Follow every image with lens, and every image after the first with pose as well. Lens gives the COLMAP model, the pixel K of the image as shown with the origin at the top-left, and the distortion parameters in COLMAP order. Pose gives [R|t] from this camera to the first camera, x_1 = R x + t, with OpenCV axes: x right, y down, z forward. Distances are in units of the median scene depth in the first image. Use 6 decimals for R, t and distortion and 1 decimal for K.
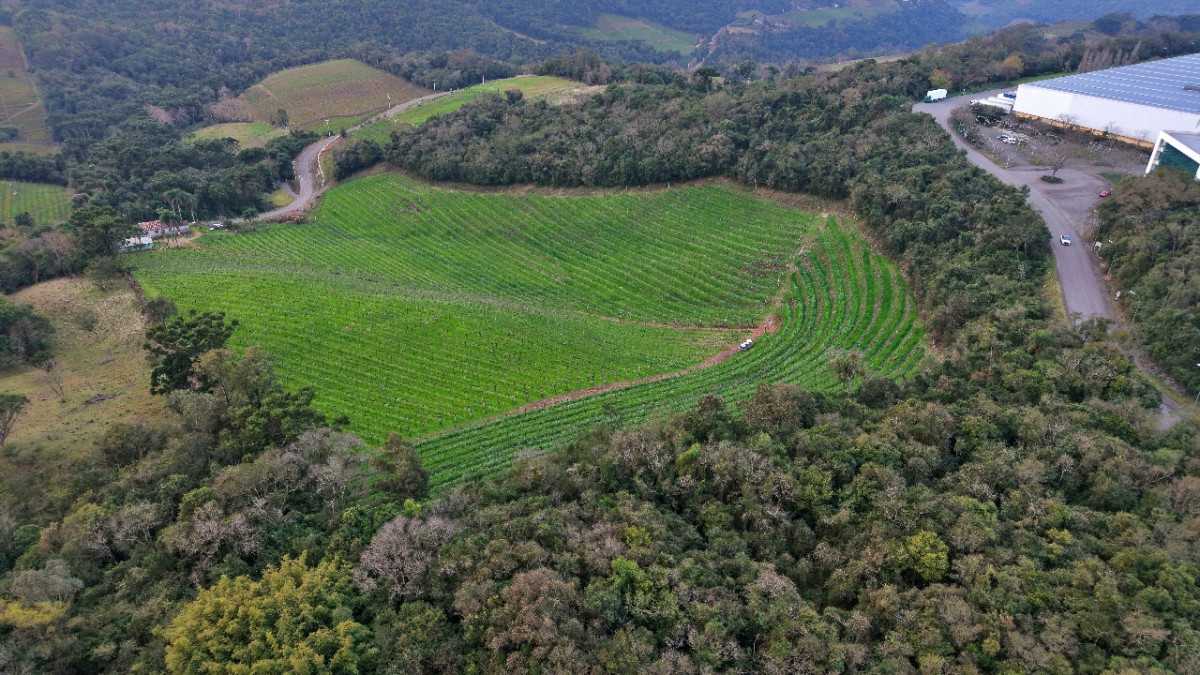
lens RADIAL K [[802.4, 0, 596.9], [0, 802.4, 345.2], [0, 0, 1]] dist [0.029616, -0.033902]
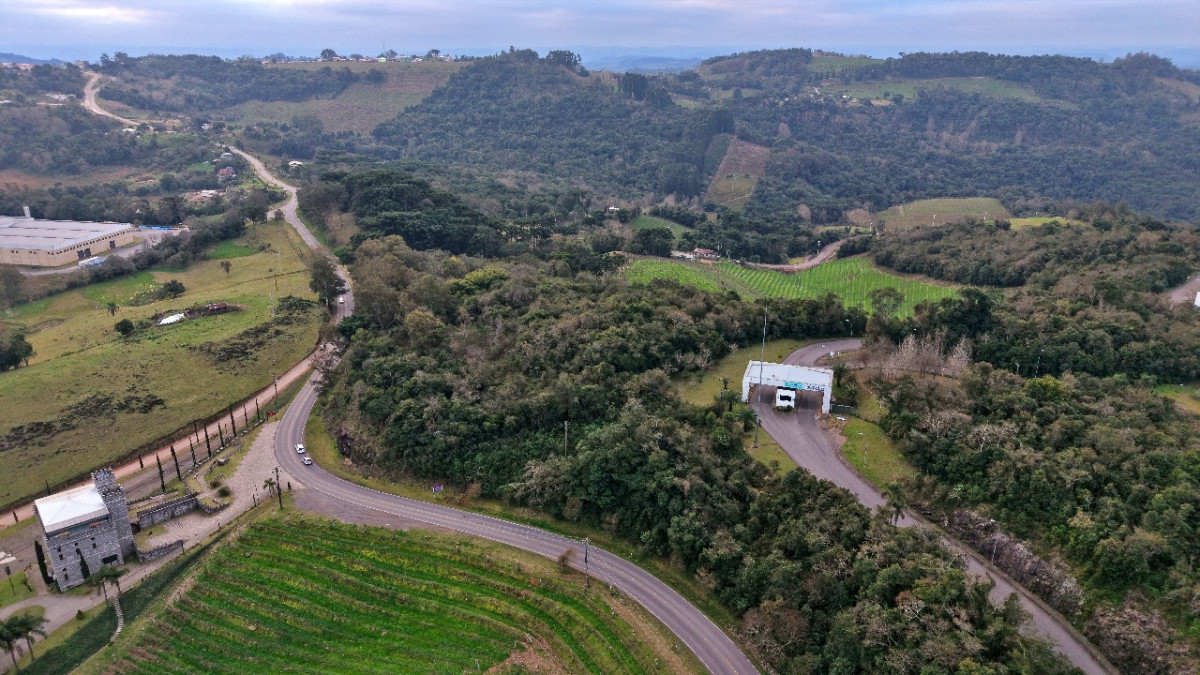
lens RADIAL K [[802.4, 0, 601.0], [0, 802.4, 335.7], [0, 0, 1]] dist [0.029616, -0.033902]
pose [[0.603659, 0.253703, -0.755798, 0.701190], [-0.385922, 0.922530, 0.001434, 0.103978], [0.697610, 0.290814, 0.654803, -0.224378]]
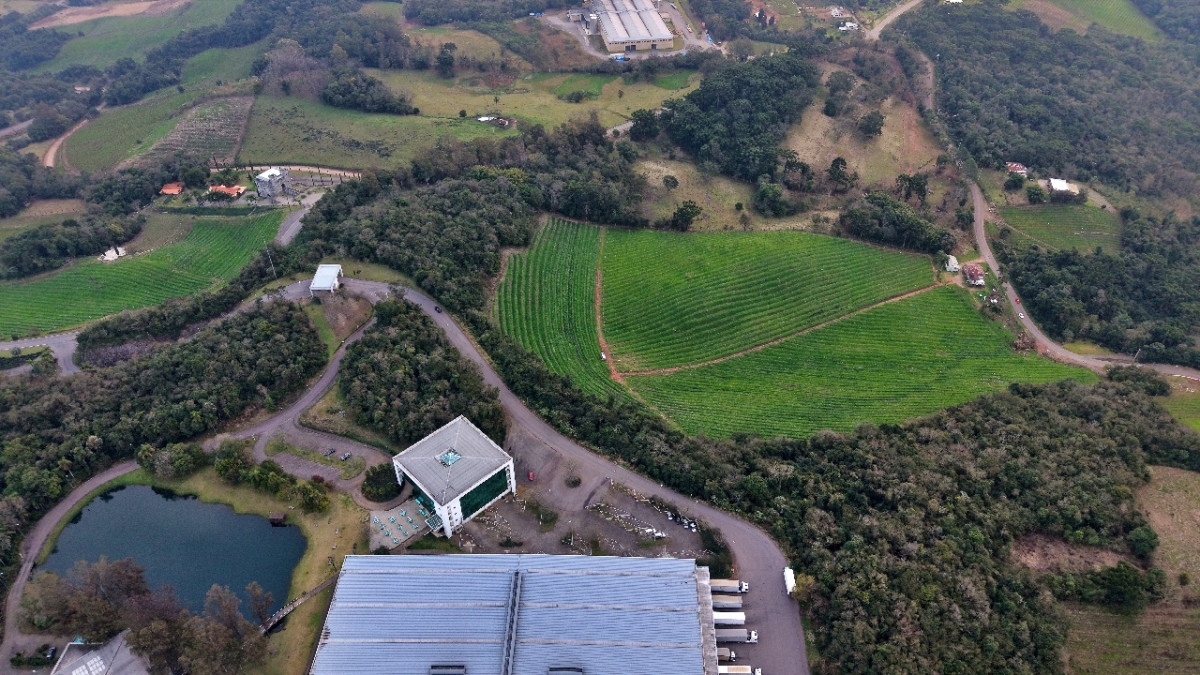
lens RADIAL K [[802.4, 0, 599.4], [0, 802.4, 342.5], [0, 0, 1]] dist [0.029616, -0.033902]
pose [[-0.561186, 0.522197, -0.642168, 0.965904], [-0.416756, 0.492054, 0.764328, -1.020265], [0.715111, 0.696558, -0.058505, 0.731916]]
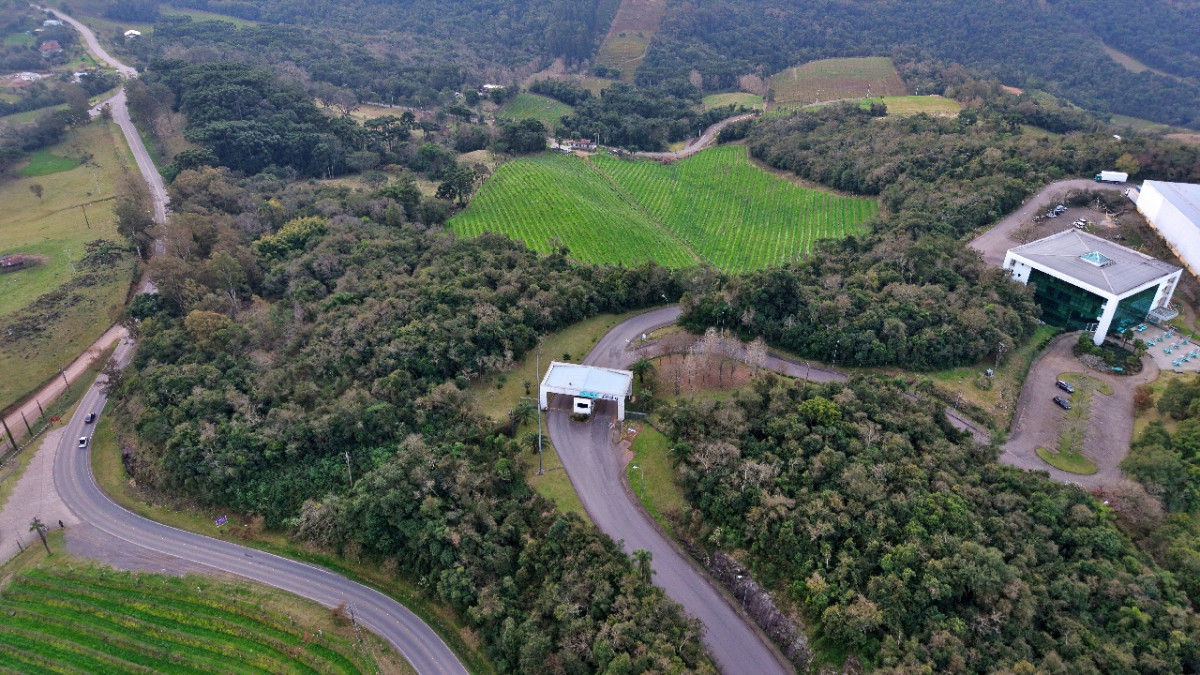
lens RADIAL K [[802.4, 0, 601.2], [0, 802.4, 334.7], [0, 0, 1]] dist [0.029616, -0.033902]
pose [[0.683144, 0.364086, -0.633053, 0.705203], [-0.357652, 0.922584, 0.144652, -0.041963], [0.636710, 0.127594, 0.760474, -0.167449]]
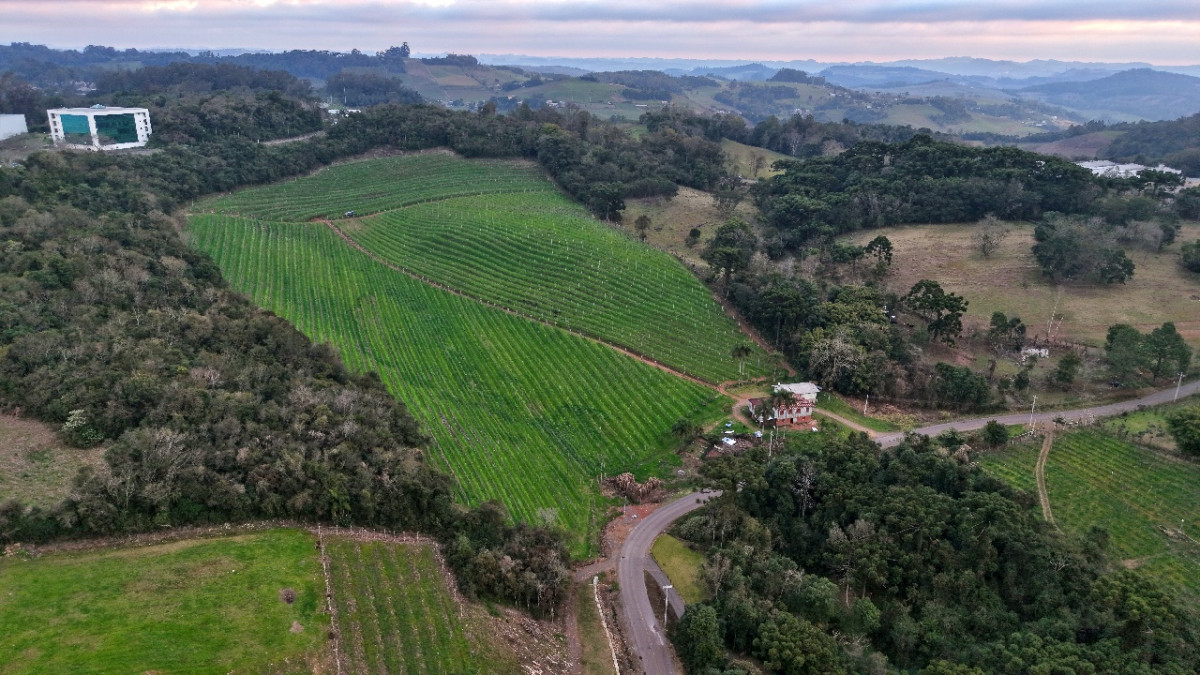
lens RADIAL K [[802.4, 0, 599.5], [0, 802.4, 339.2], [0, 0, 1]] dist [0.029616, -0.033902]
pose [[-0.975027, -0.102712, 0.196907, -0.554856], [0.081694, 0.658584, 0.748060, -0.818436], [-0.206514, 0.745464, -0.633747, 1.578649]]
